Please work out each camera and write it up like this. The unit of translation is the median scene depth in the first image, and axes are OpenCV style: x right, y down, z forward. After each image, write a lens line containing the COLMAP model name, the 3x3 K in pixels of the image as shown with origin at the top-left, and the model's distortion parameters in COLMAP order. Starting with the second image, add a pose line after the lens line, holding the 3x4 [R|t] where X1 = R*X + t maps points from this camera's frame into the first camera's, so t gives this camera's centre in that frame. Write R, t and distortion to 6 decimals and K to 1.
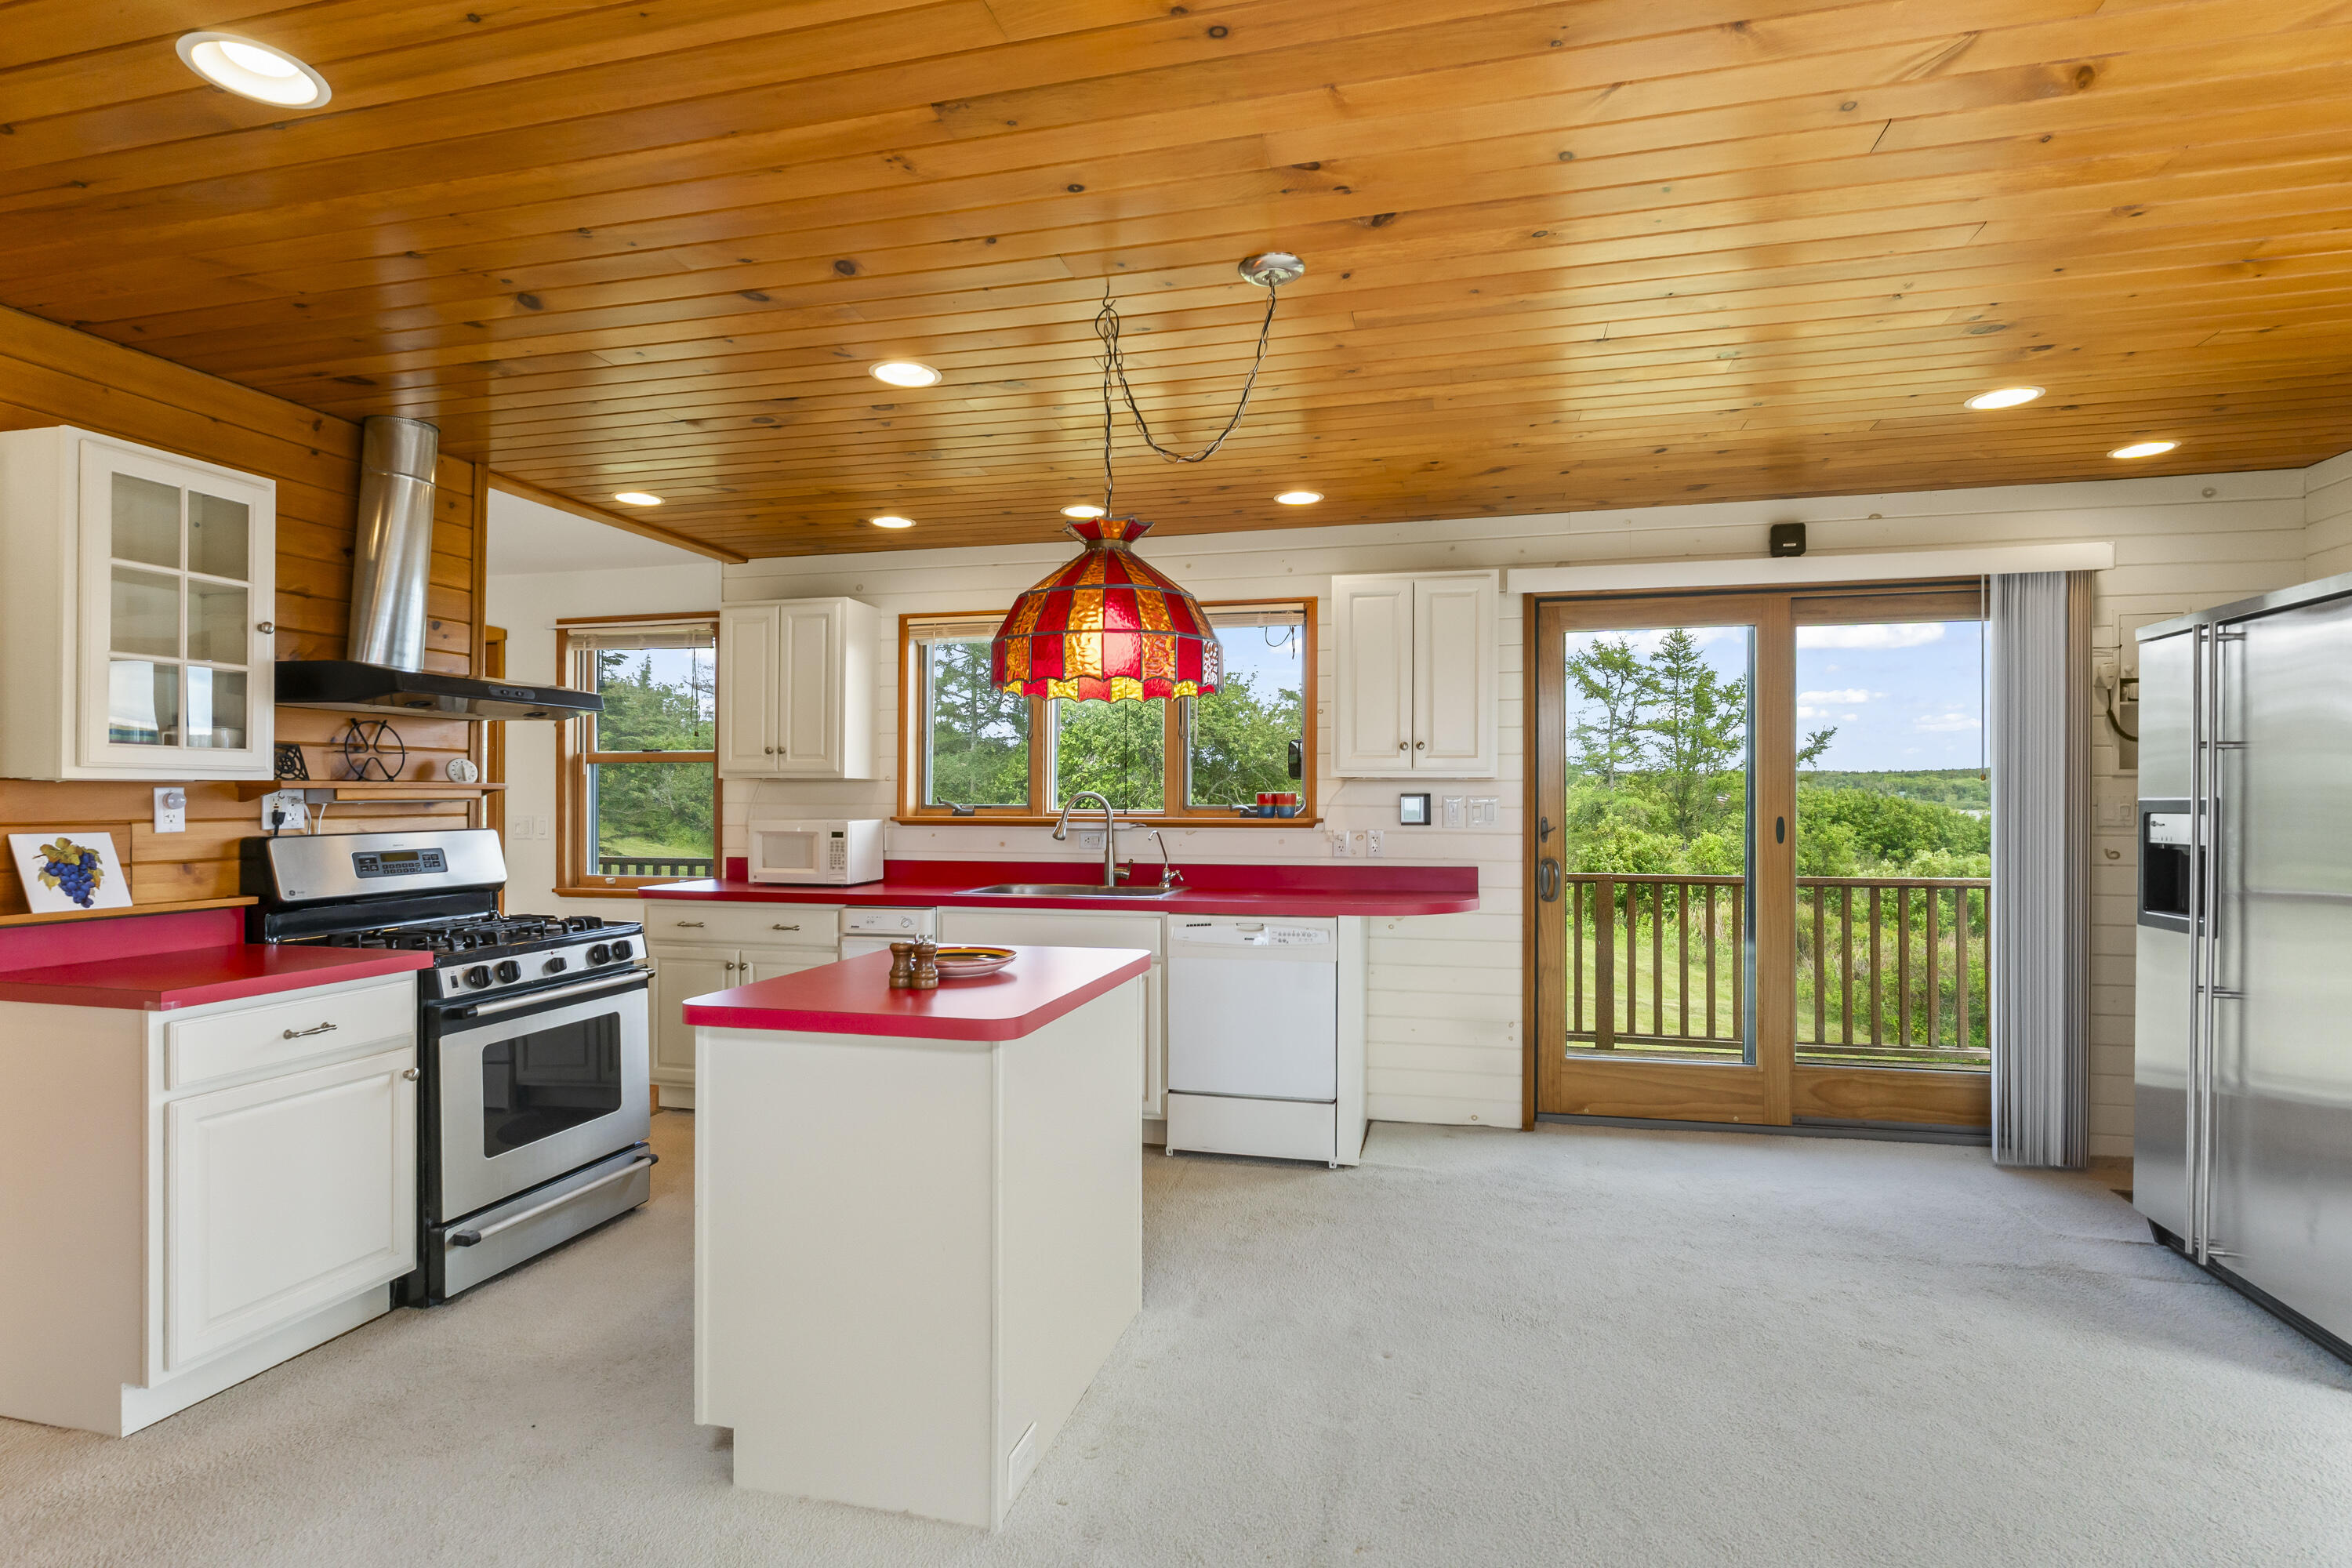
lens RADIAL K [[1146.2, 0, 1176.0], [0, 1146.2, 784.0], [0, 0, 1]] dist [-0.000844, -0.000396]
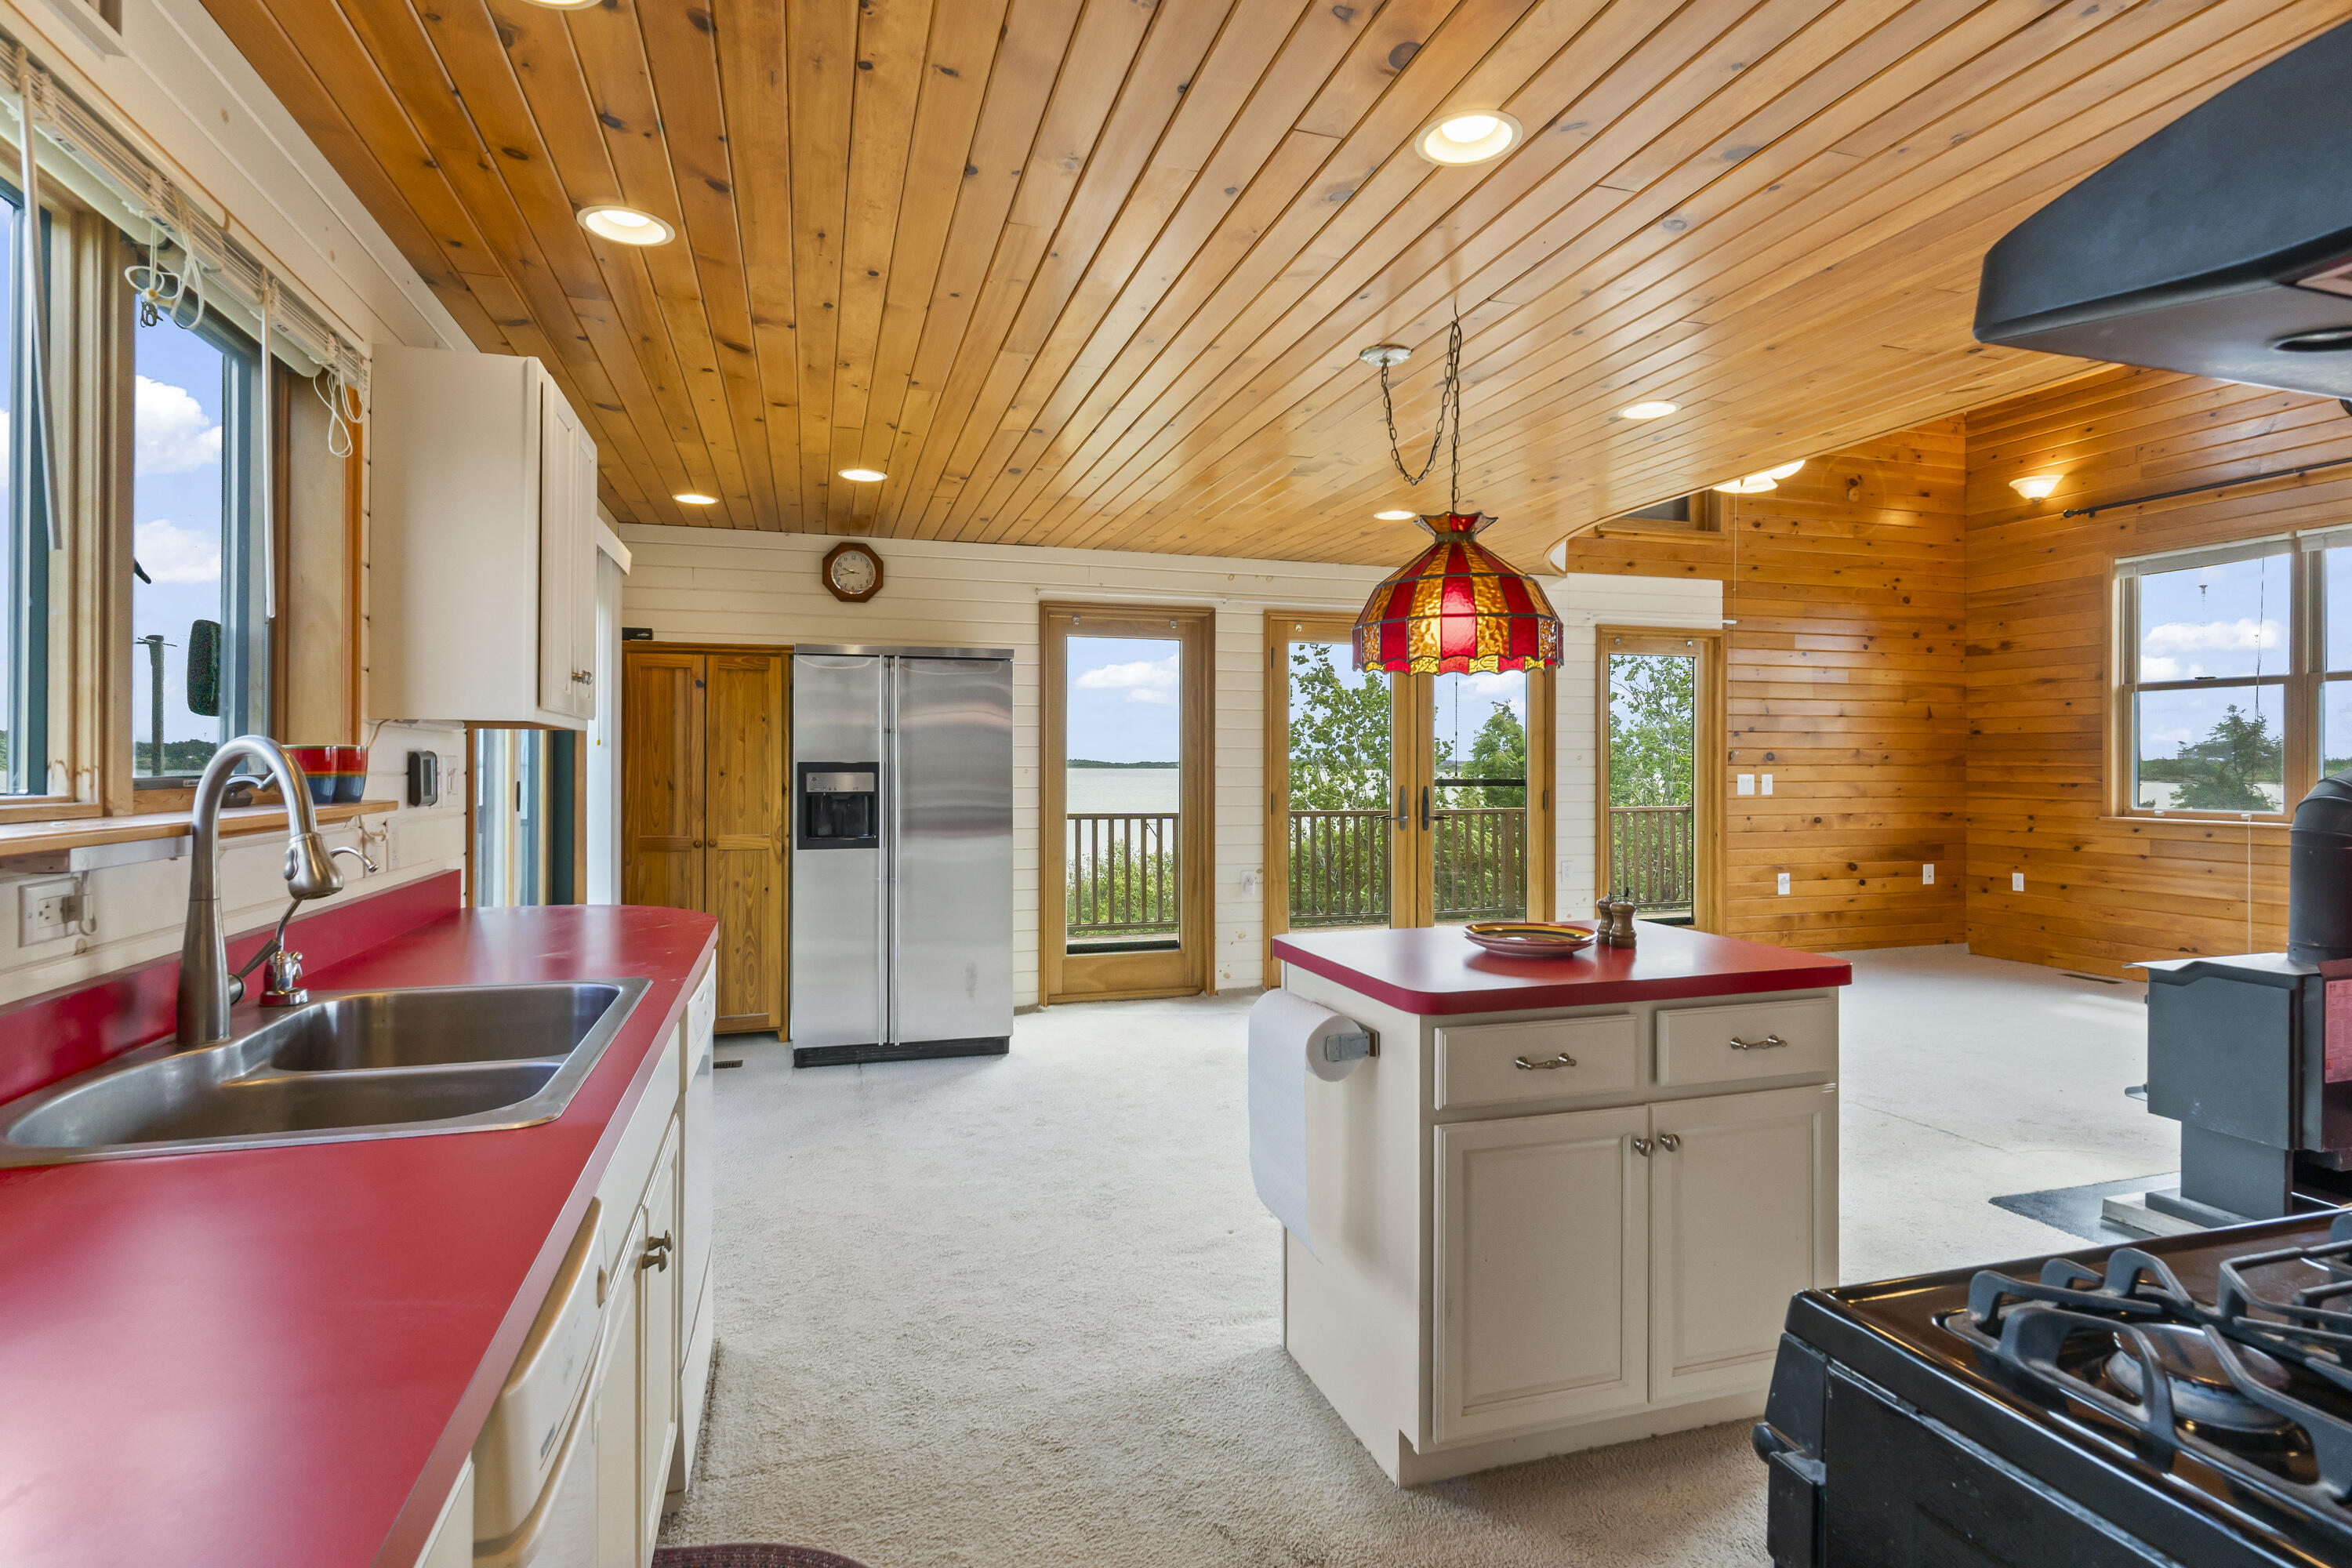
lens RADIAL K [[1193.2, 0, 1176.0], [0, 1193.2, 784.0], [0, 0, 1]] dist [0.003539, 0.000105]
pose [[-0.516879, -0.010674, 0.855992, -0.687752], [-0.009106, 0.999934, 0.006971, 0.021755], [-0.856010, -0.004192, -0.516942, 1.366182]]
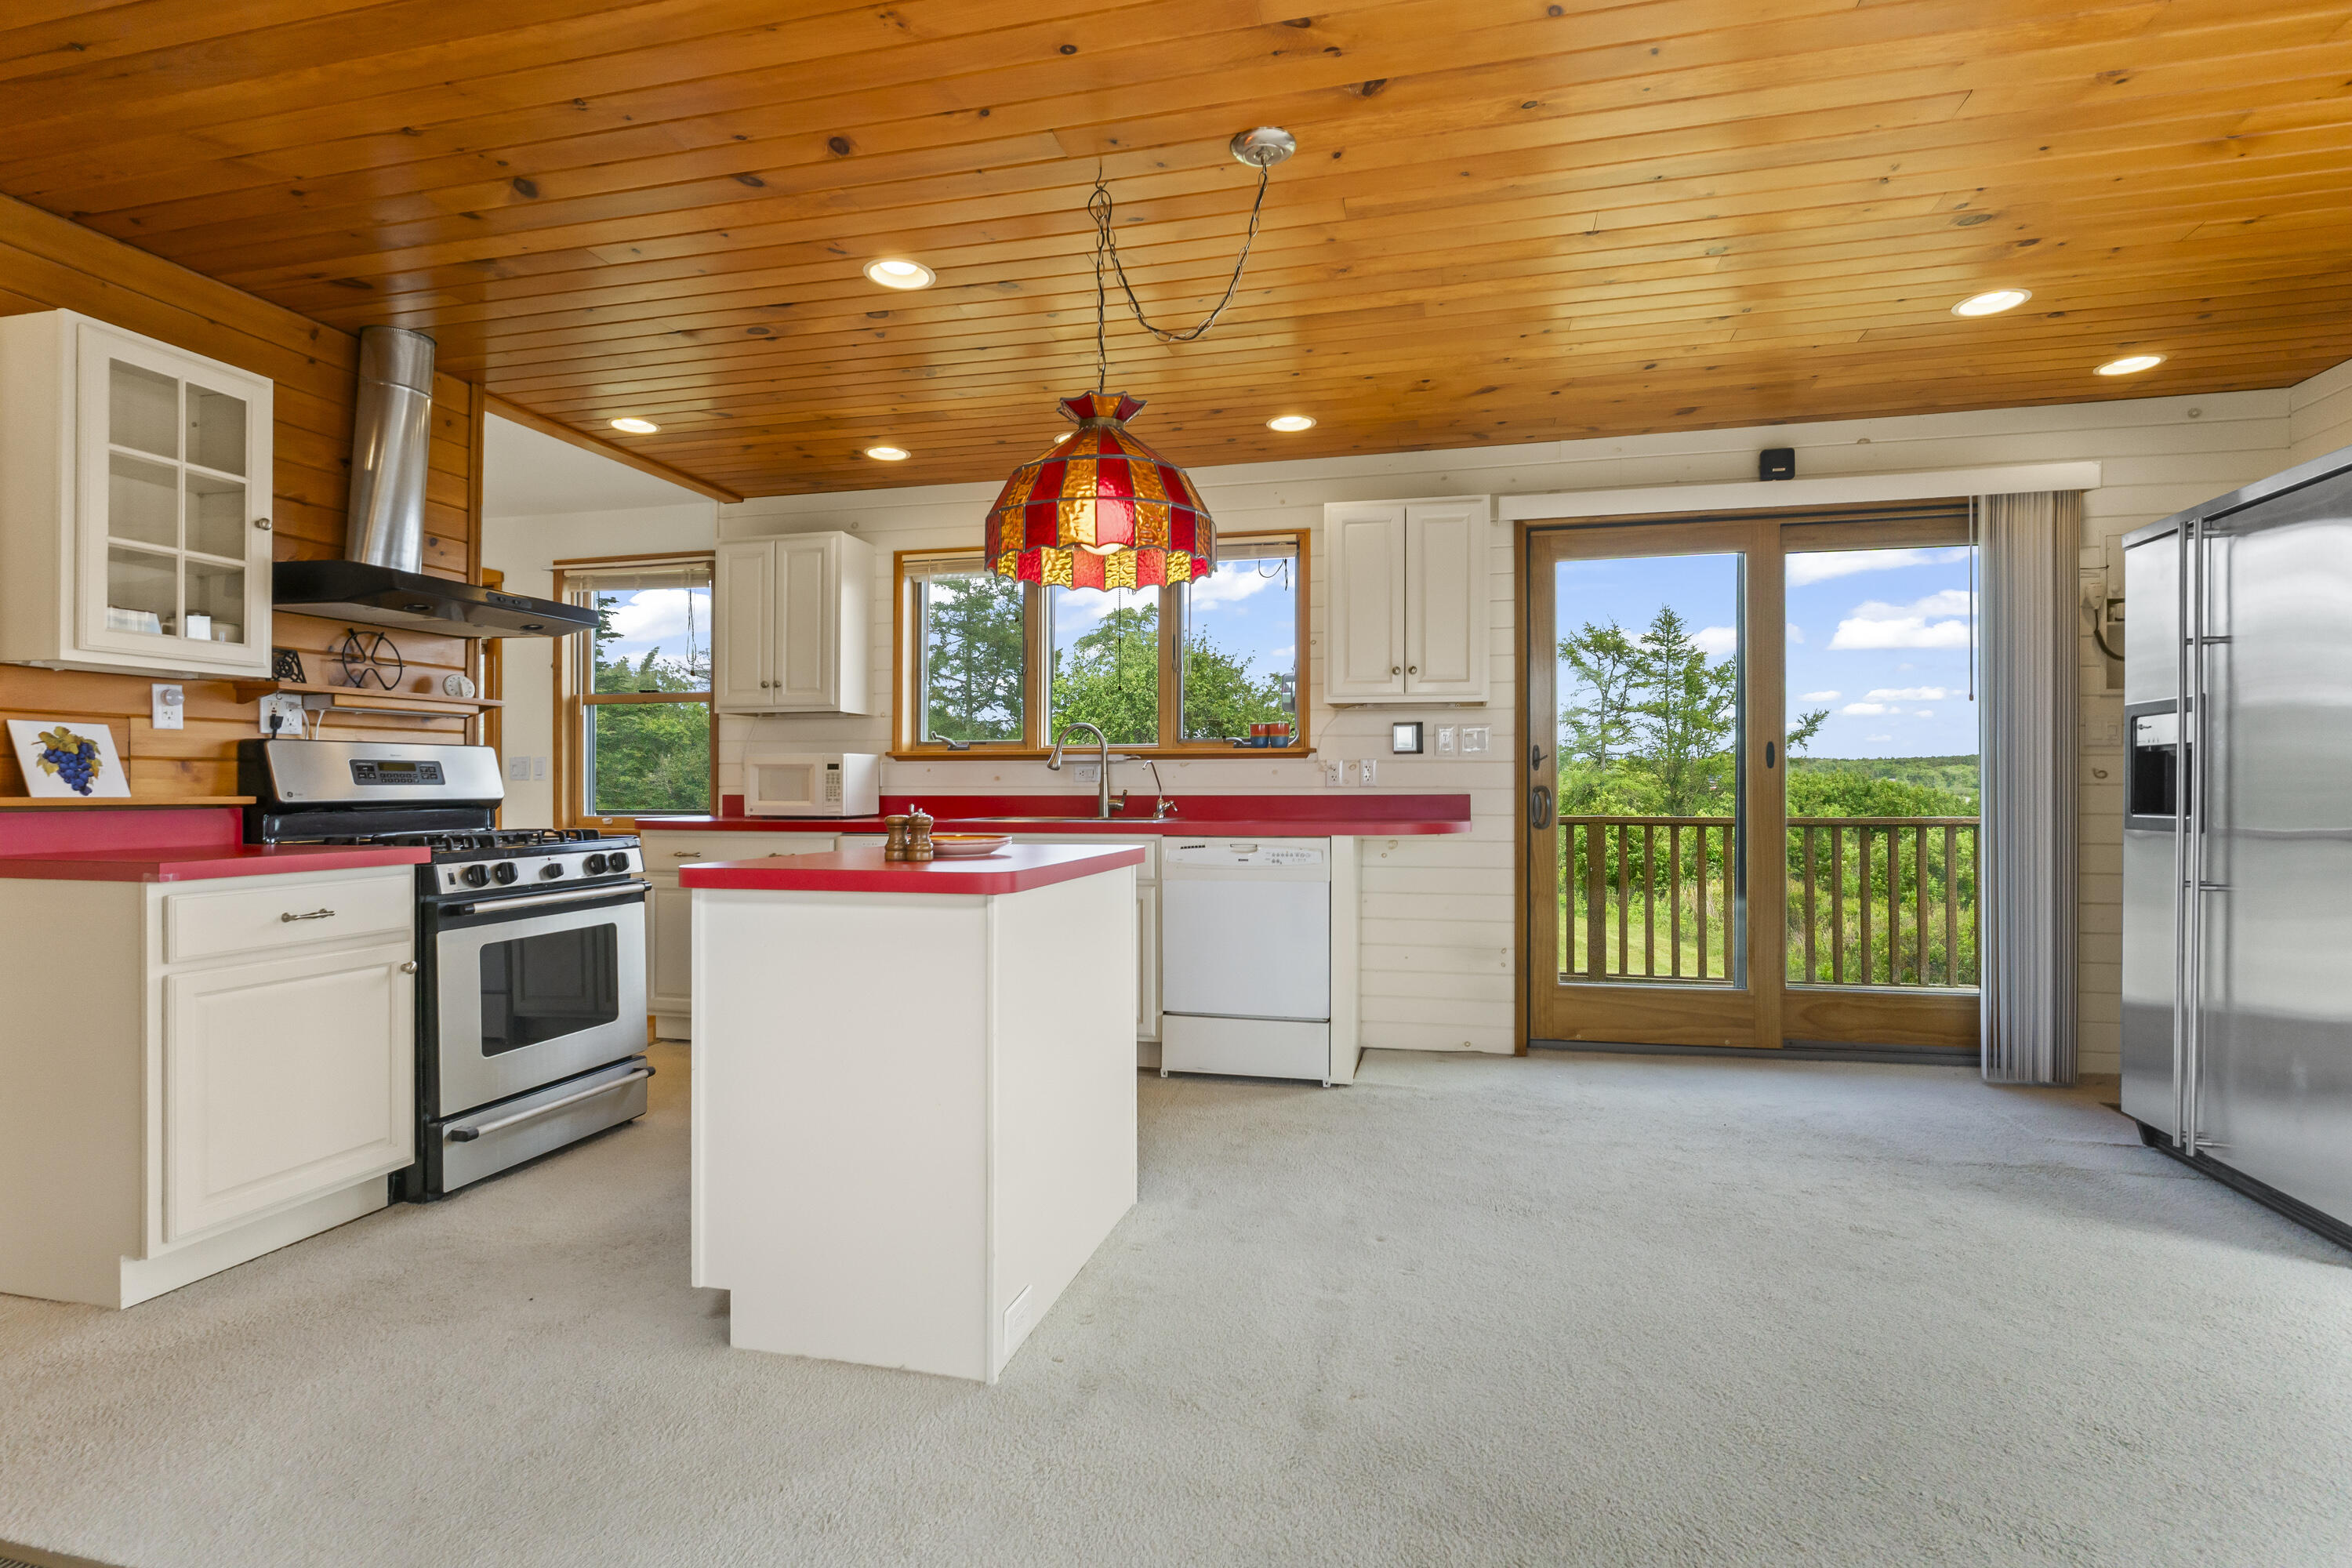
lens RADIAL K [[1140.4, 0, 1172.1], [0, 1140.4, 772.0], [0, 0, 1]] dist [-0.001190, -0.000352]
pose [[0.999996, -0.002387, 0.001549, 0.000401], [0.002388, 0.999997, -0.000662, 0.071461], [-0.001547, 0.000665, 0.999999, -0.000383]]
